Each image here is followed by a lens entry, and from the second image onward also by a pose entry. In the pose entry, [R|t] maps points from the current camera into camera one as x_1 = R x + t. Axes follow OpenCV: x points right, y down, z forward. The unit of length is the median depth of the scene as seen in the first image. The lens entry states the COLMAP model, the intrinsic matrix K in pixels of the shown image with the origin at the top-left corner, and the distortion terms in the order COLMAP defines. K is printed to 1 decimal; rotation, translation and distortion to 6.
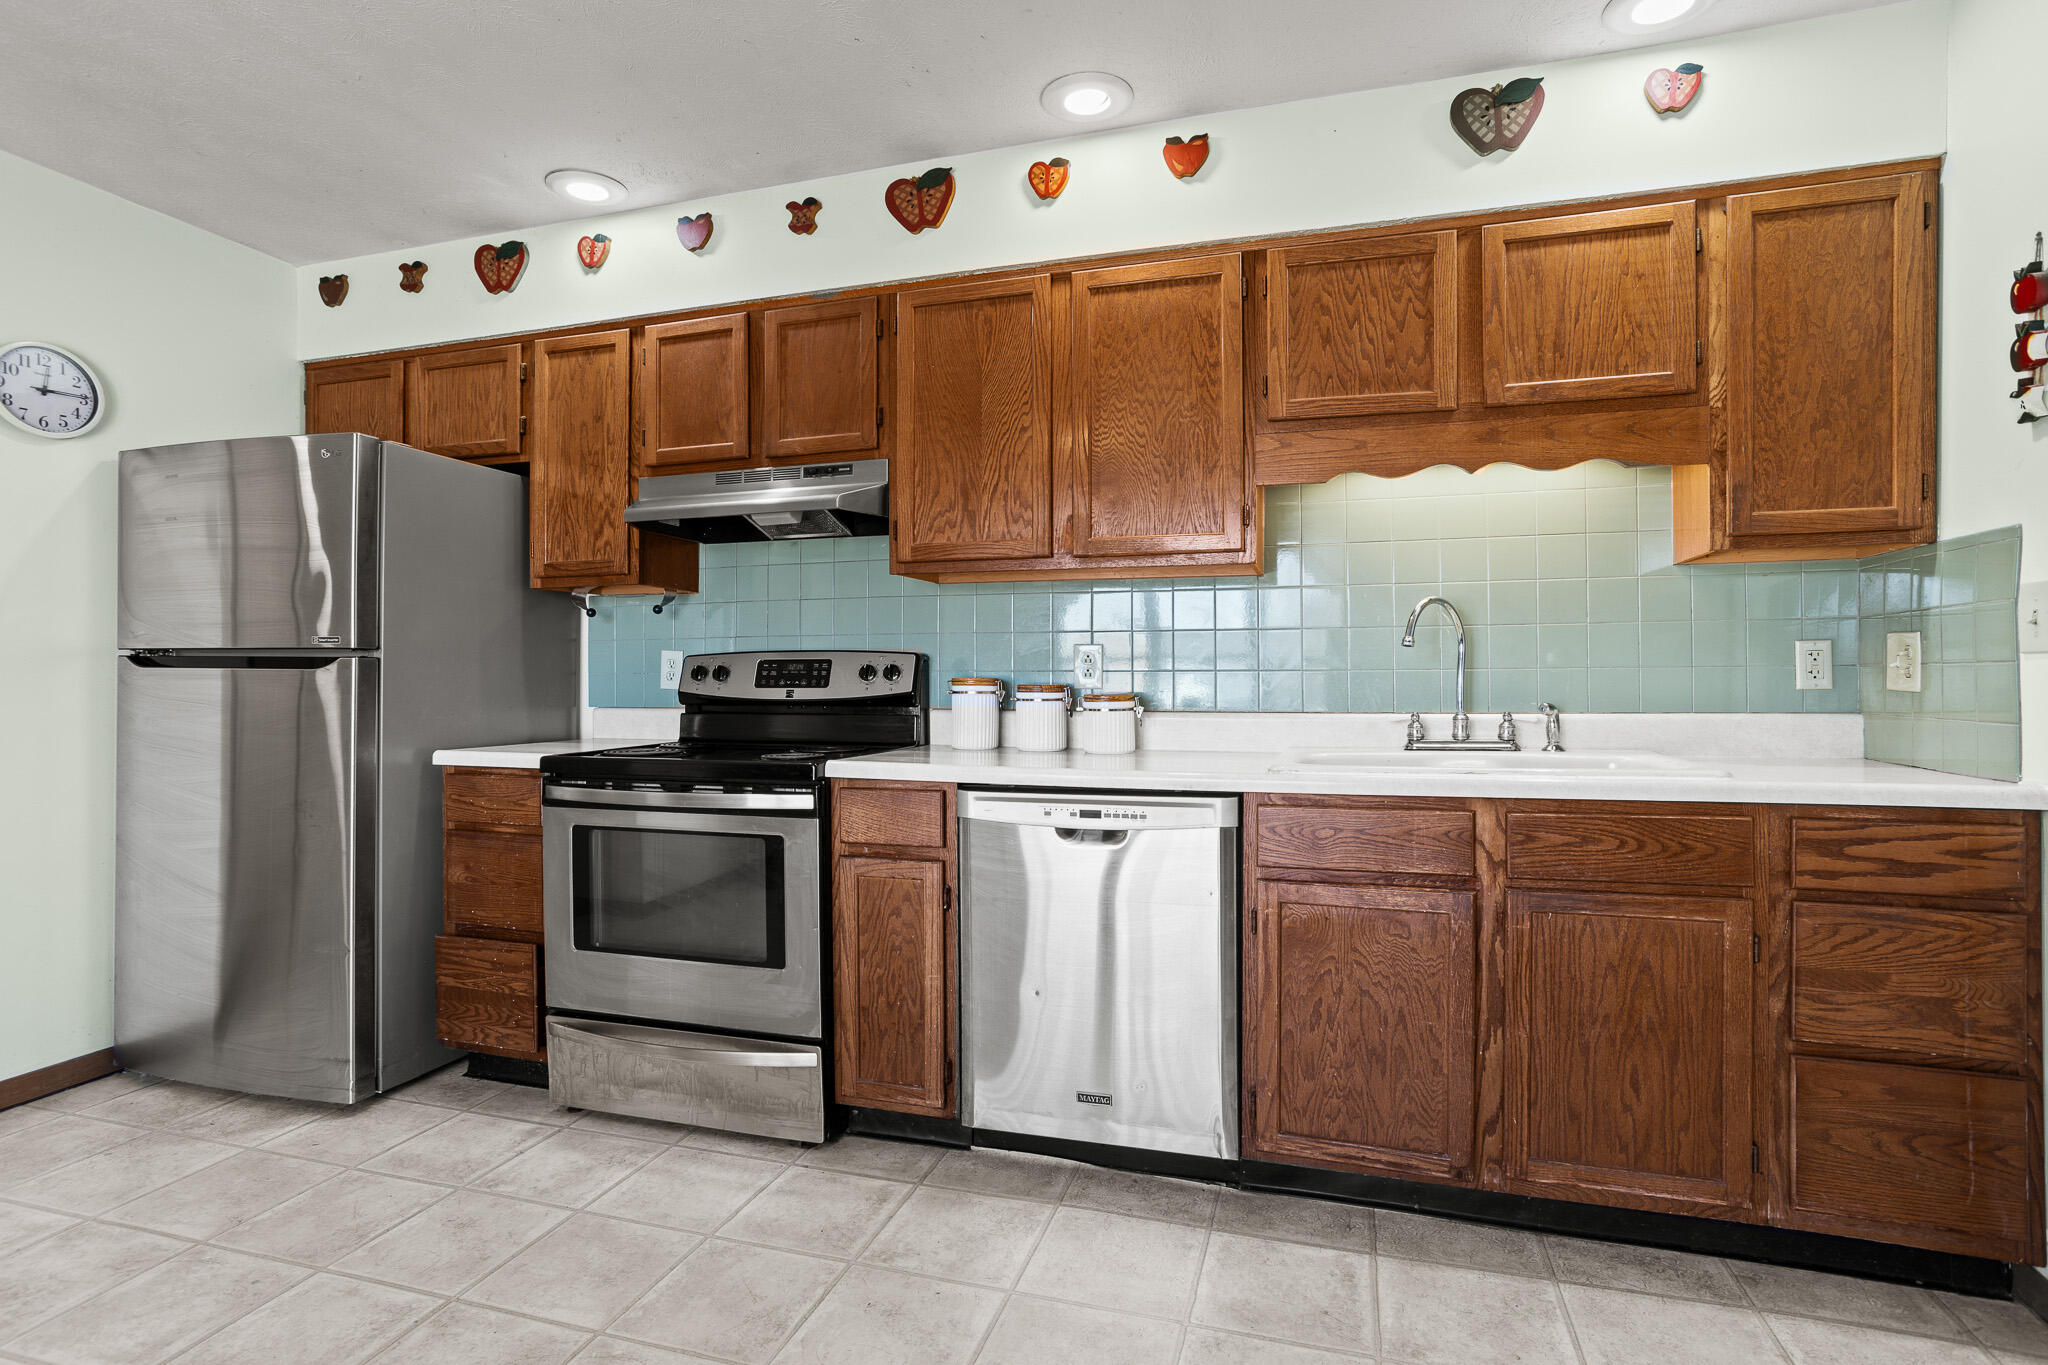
lens RADIAL K [[990.6, 0, 1030.6], [0, 990.6, 676.4], [0, 0, 1]] dist [-0.046173, 0.024524]
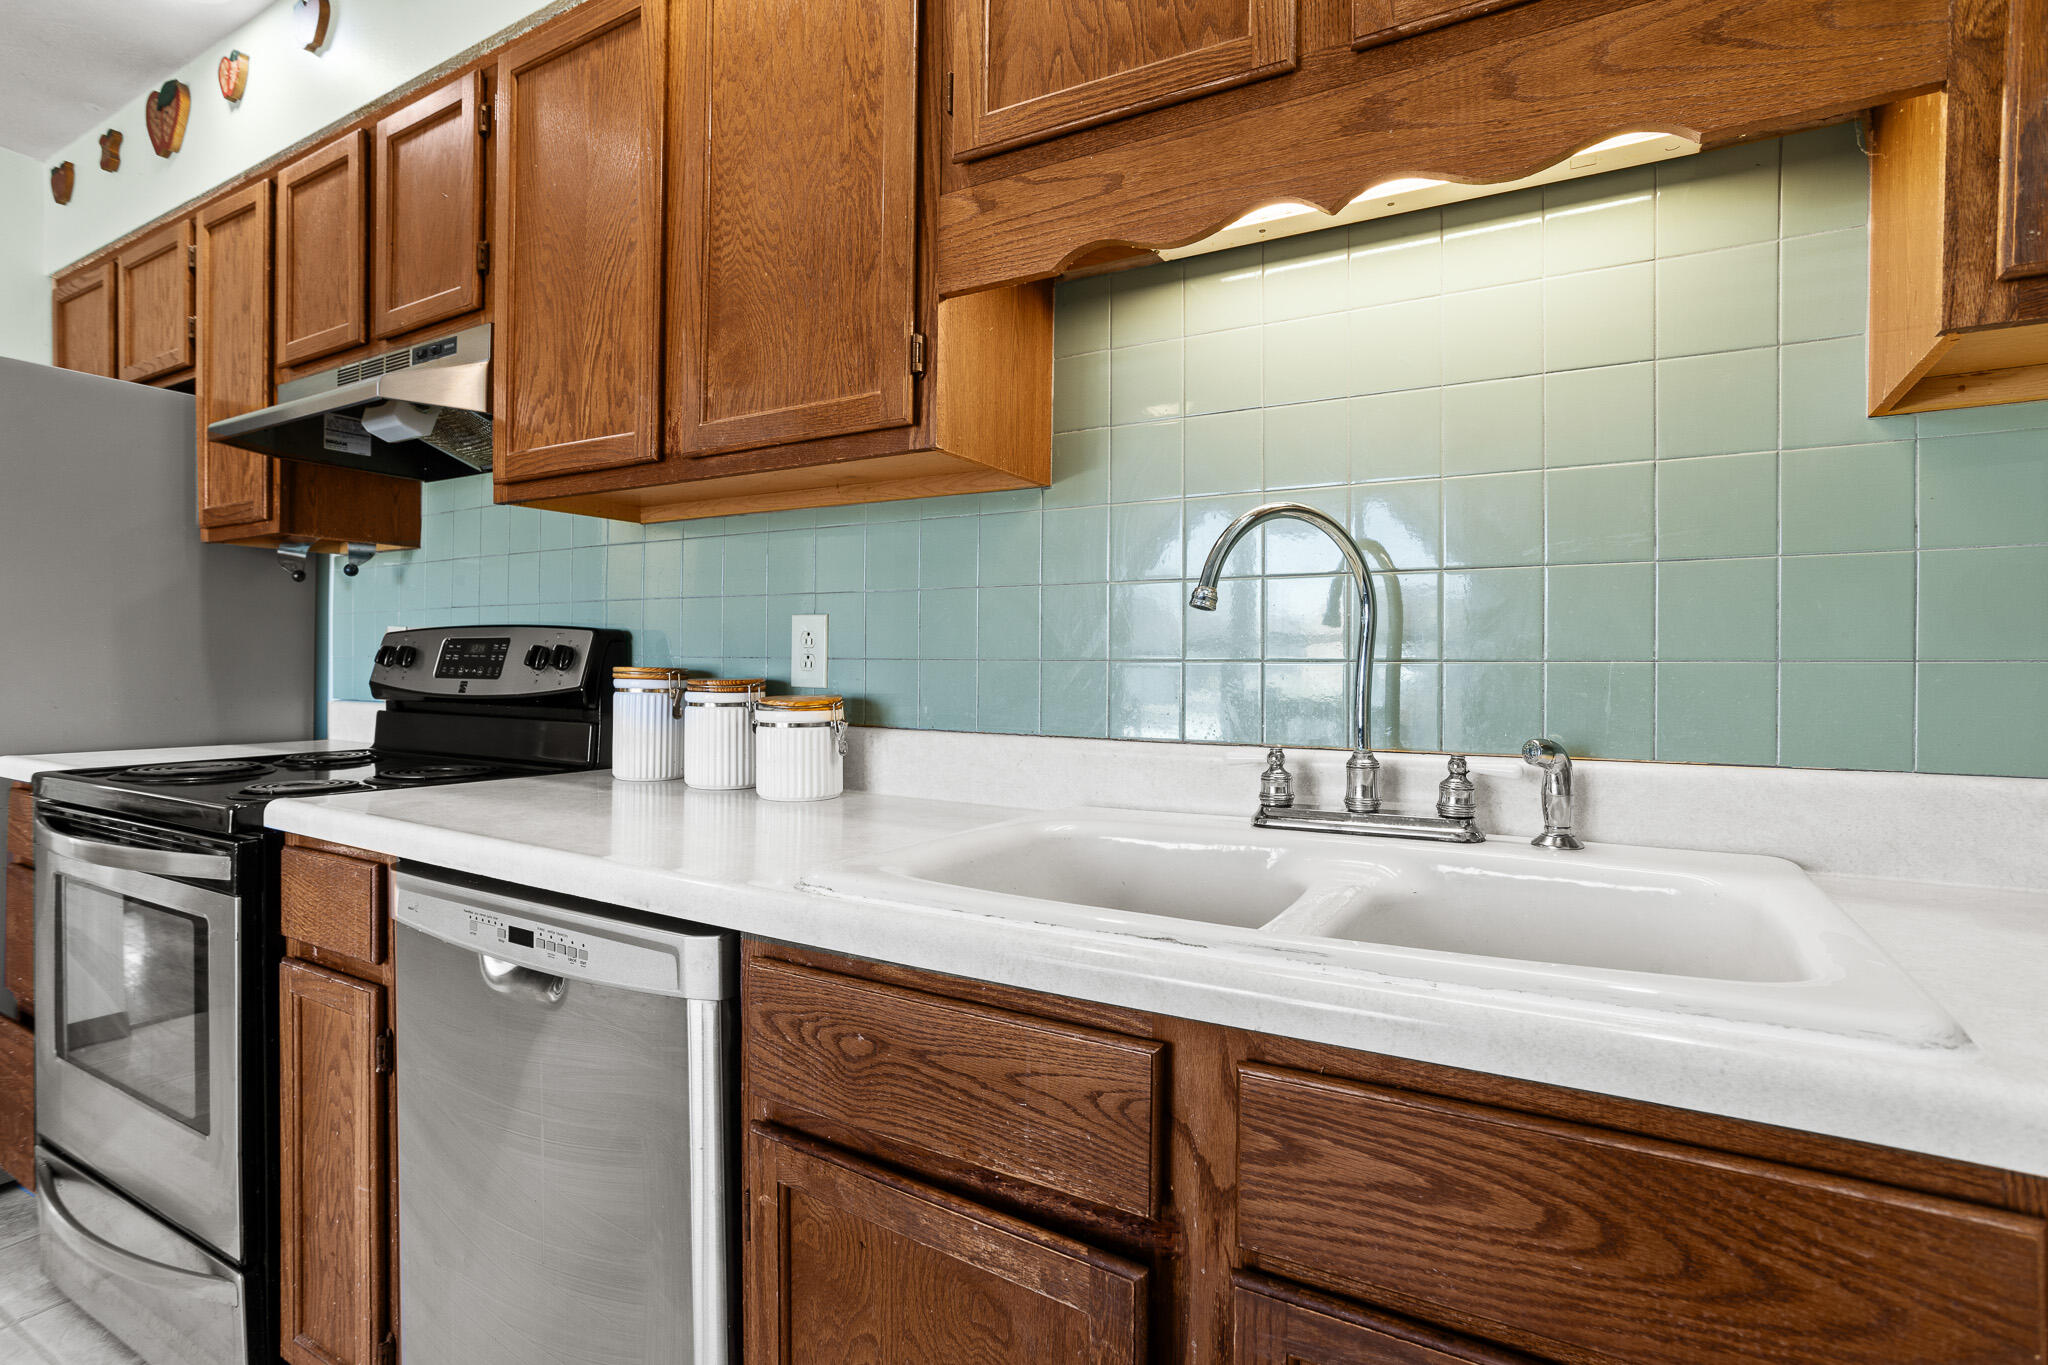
lens RADIAL K [[953.6, 0, 1121.5], [0, 953.6, 669.5], [0, 0, 1]] dist [-0.046380, 0.022412]
pose [[0.980905, 0.011484, -0.194150, 0.417153], [-0.010729, 0.999930, 0.004940, -0.003929], [0.194193, -0.002762, 0.980959, 0.538997]]
